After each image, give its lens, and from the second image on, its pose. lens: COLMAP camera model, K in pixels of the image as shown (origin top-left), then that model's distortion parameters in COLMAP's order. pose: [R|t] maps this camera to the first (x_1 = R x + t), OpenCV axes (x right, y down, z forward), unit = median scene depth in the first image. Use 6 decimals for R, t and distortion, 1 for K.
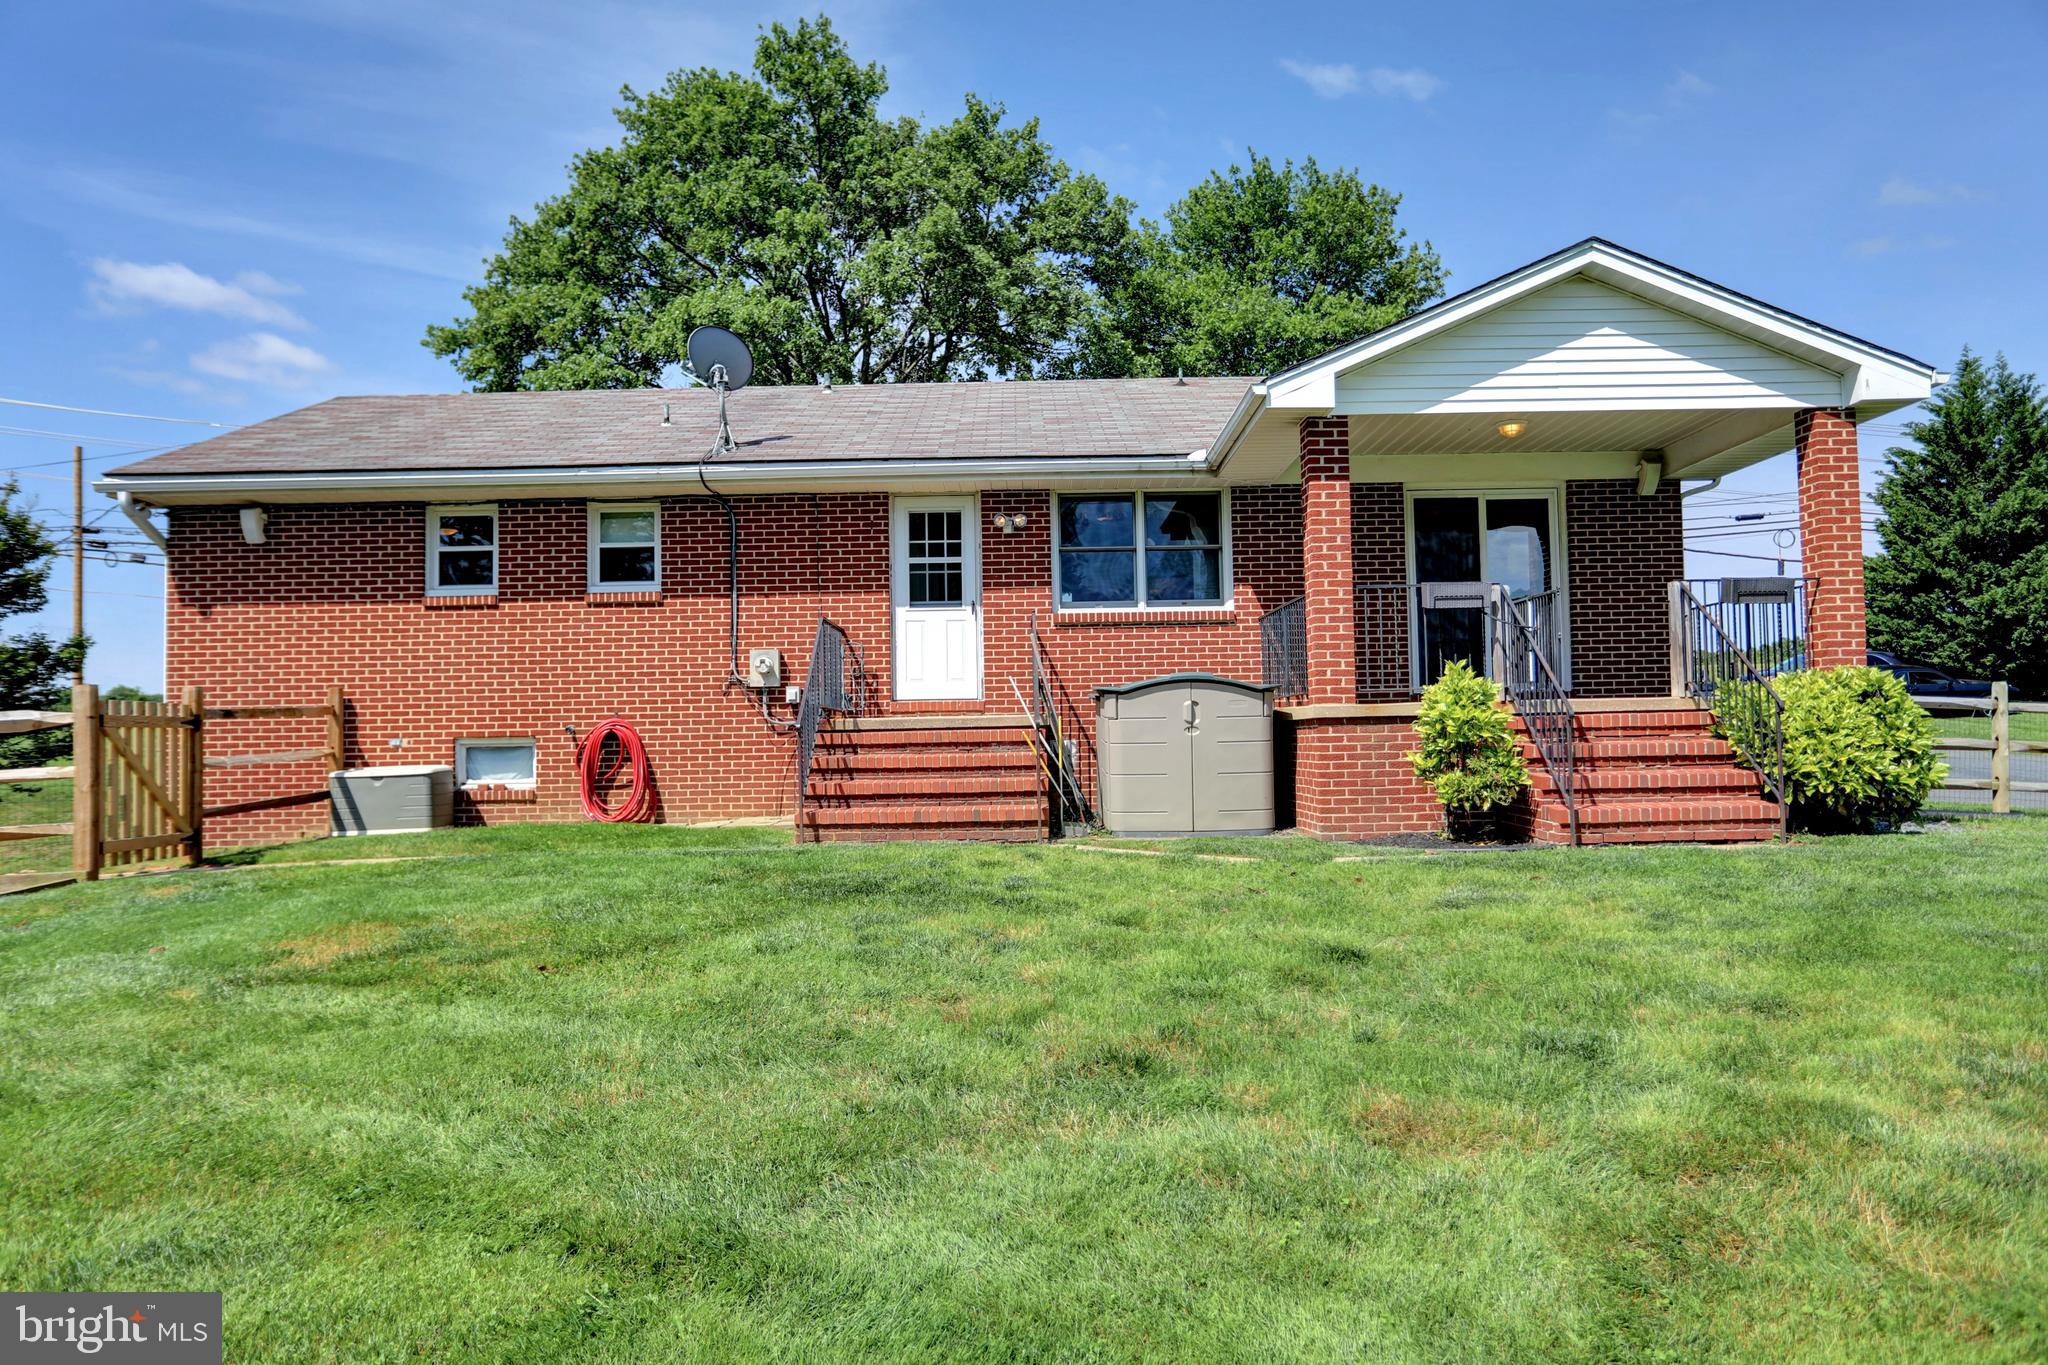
lens RADIAL K [[1521.5, 0, 1024.0], [0, 1521.5, 682.5], [0, 0, 1]] dist [0.025873, 0.000578]
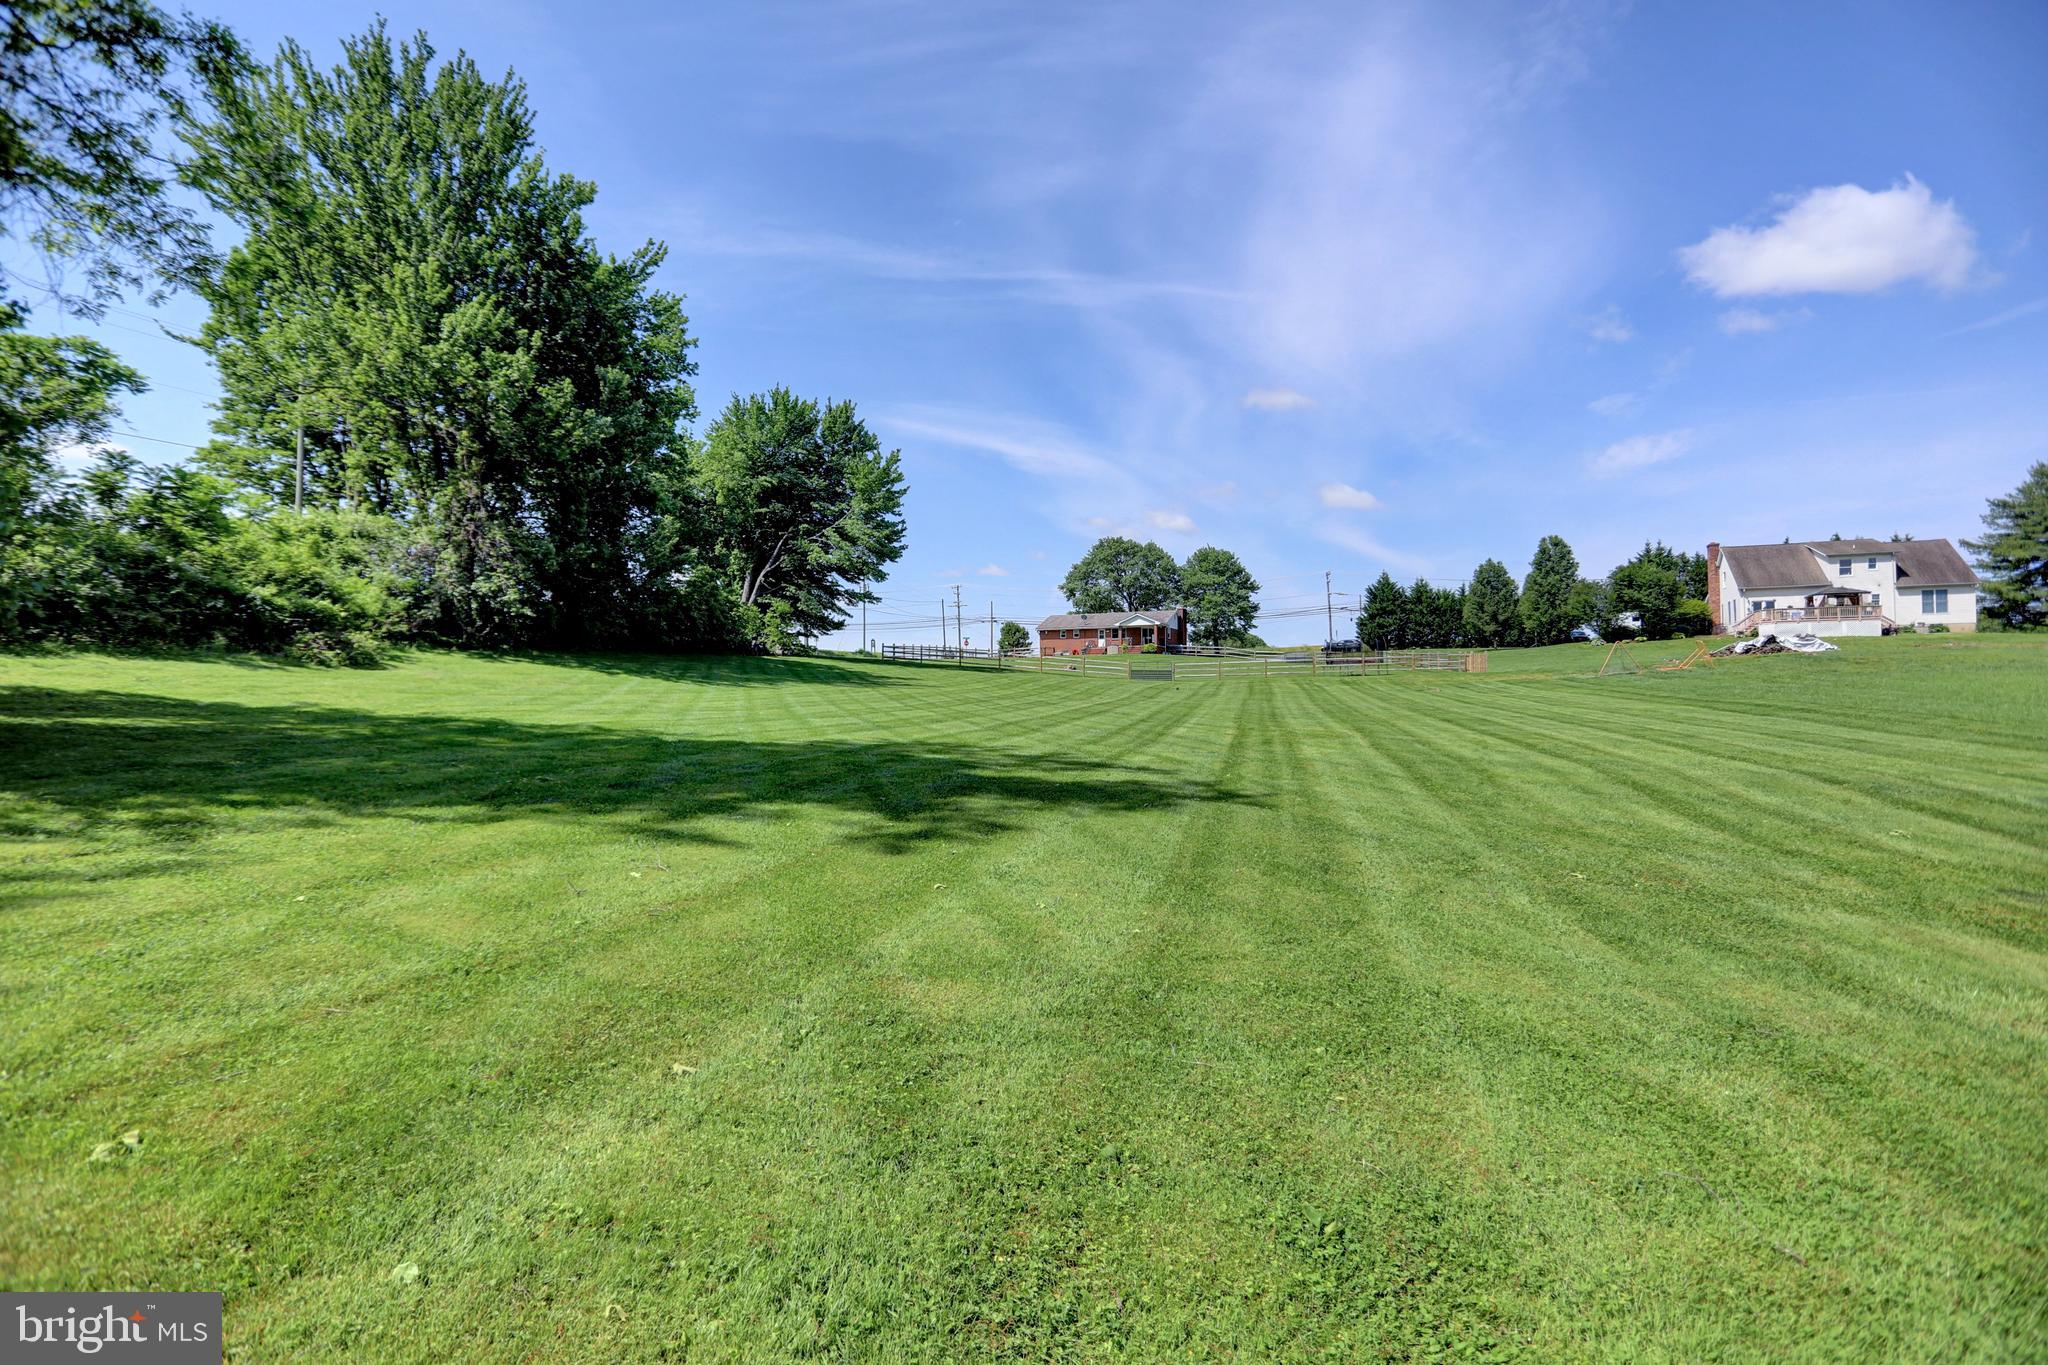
lens RADIAL K [[984.8, 0, 1024.0], [0, 984.8, 682.5], [0, 0, 1]] dist [-0.075451, 0.030624]
pose [[0.921140, 0.004290, -0.389208, 2.291065], [0.002695, 0.999845, 0.017401, 0.149023], [0.389223, -0.017077, 0.920985, -6.064366]]
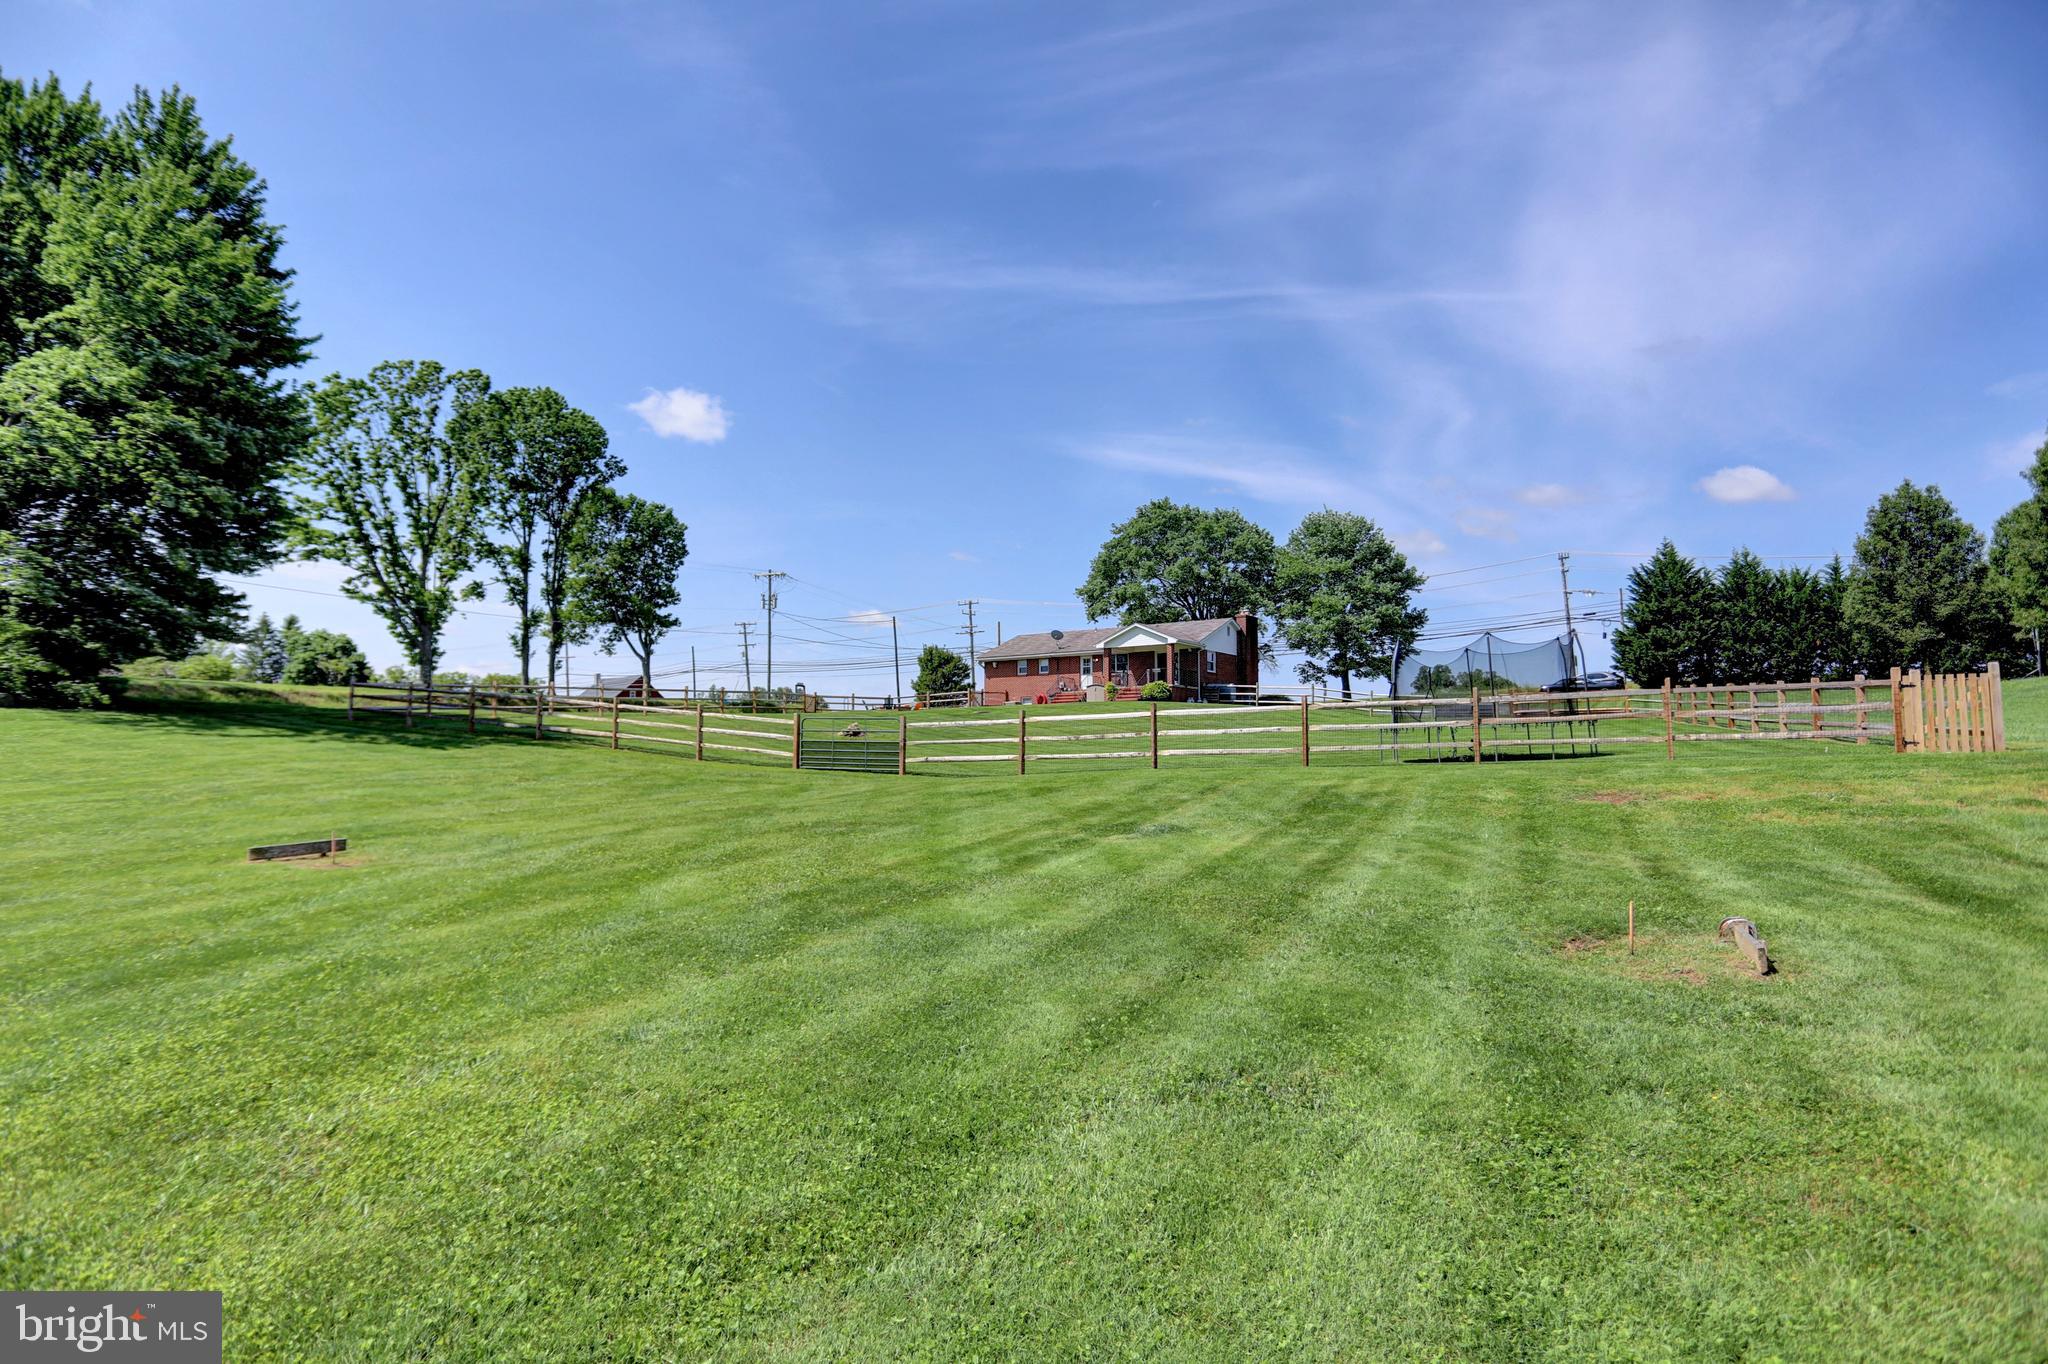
lens RADIAL K [[1205.2, 0, 1004.8], [0, 1205.2, 682.5], [0, 0, 1]] dist [-0.019782, 0.001747]
pose [[0.838581, -0.024098, -0.544244, 2.301742], [0.007776, 0.999449, -0.032272, 0.137704], [0.544722, 0.022831, 0.838306, -3.240620]]
